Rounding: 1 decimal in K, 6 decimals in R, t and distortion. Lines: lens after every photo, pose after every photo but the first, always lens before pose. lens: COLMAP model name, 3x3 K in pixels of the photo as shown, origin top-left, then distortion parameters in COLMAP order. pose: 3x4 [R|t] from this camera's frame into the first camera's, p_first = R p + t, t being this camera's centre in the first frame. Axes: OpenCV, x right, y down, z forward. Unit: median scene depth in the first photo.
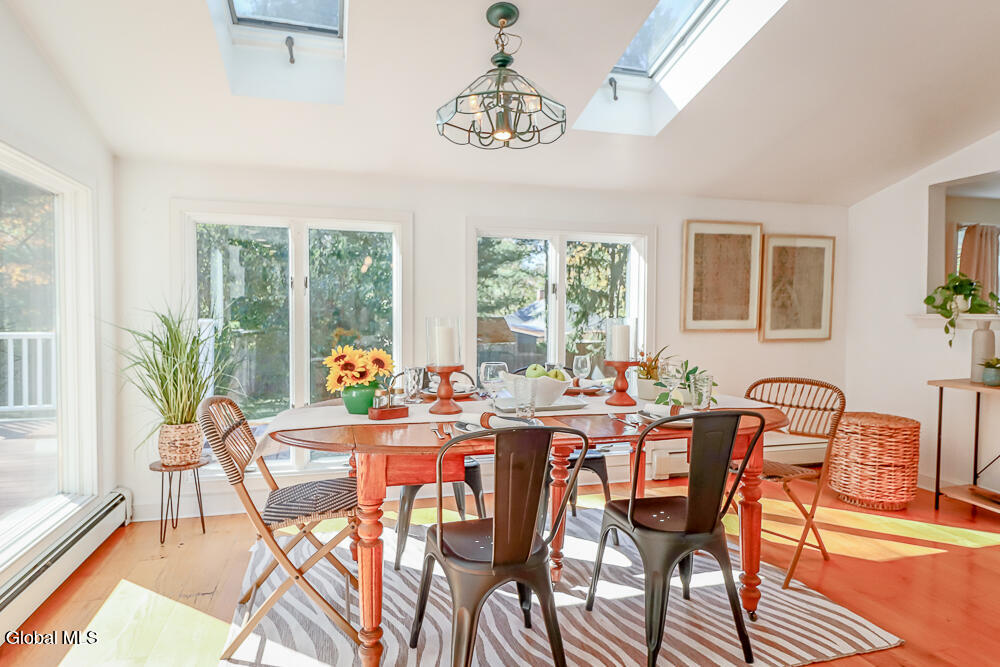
lens RADIAL K [[575.2, 0, 492.9], [0, 575.2, 331.2], [0, 0, 1]] dist [0.017870, 0.000180]
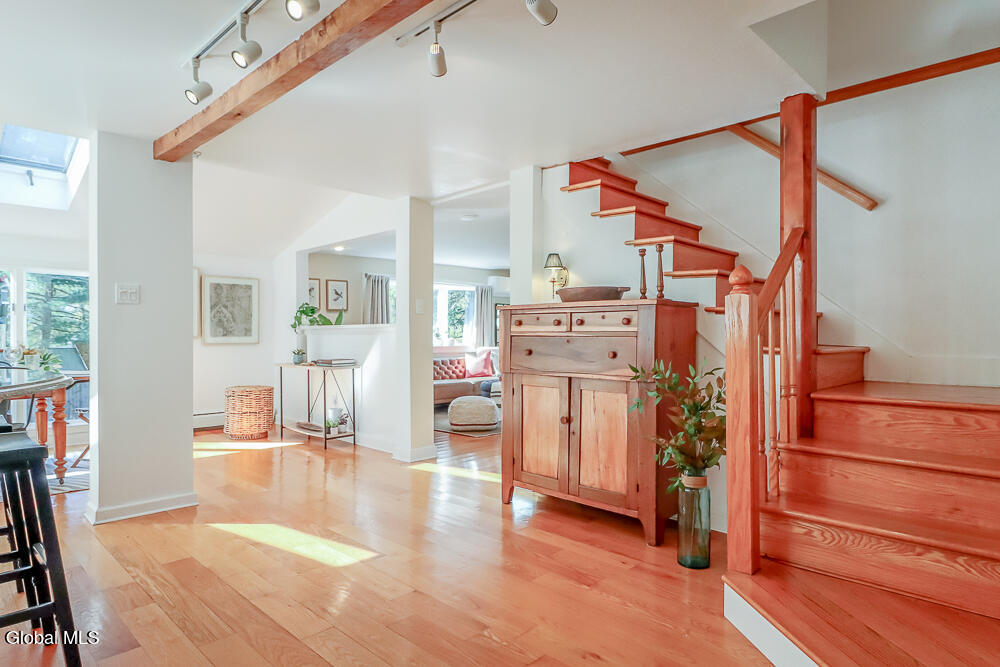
lens RADIAL K [[575.2, 0, 502.8], [0, 575.2, 336.2], [0, 0, 1]] dist [0.017870, 0.000180]
pose [[0.866083, -0.006061, 0.499864, 0.397497], [0.021056, 0.999481, -0.024363, 0.049593], [-0.499457, 0.031625, 0.865761, -0.728132]]
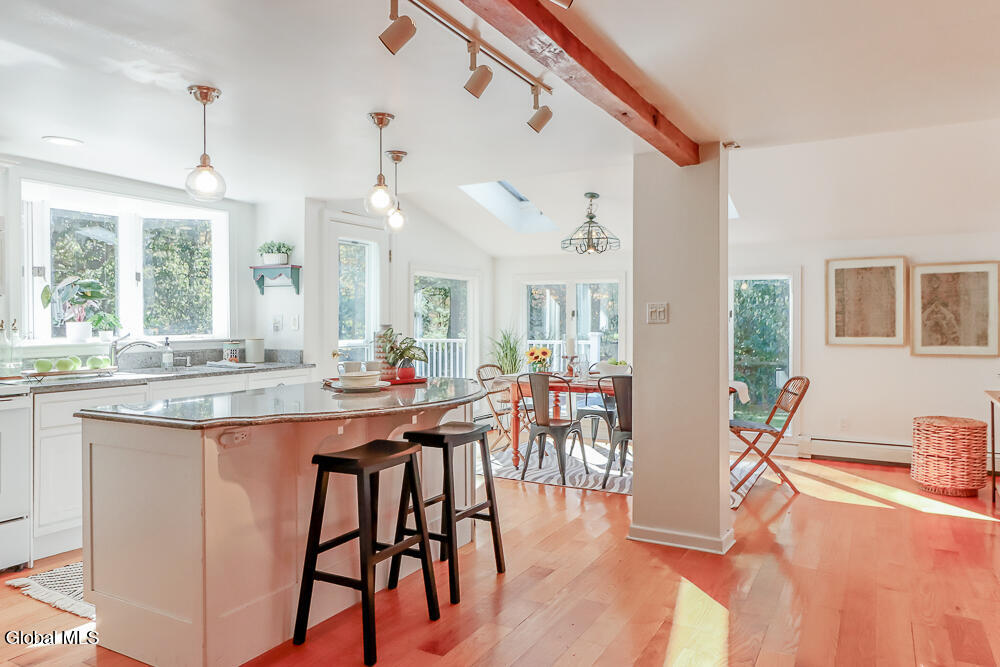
lens RADIAL K [[672.8, 0, 503.6], [0, 672.8, 323.9], [0, 0, 1]] dist [-0.002208, -0.000340]
pose [[0.709918, 0.000670, -0.704284, 0.855019], [-0.019490, 0.999635, -0.018696, -0.005475], [0.704015, 0.026999, 0.709672, -0.556471]]
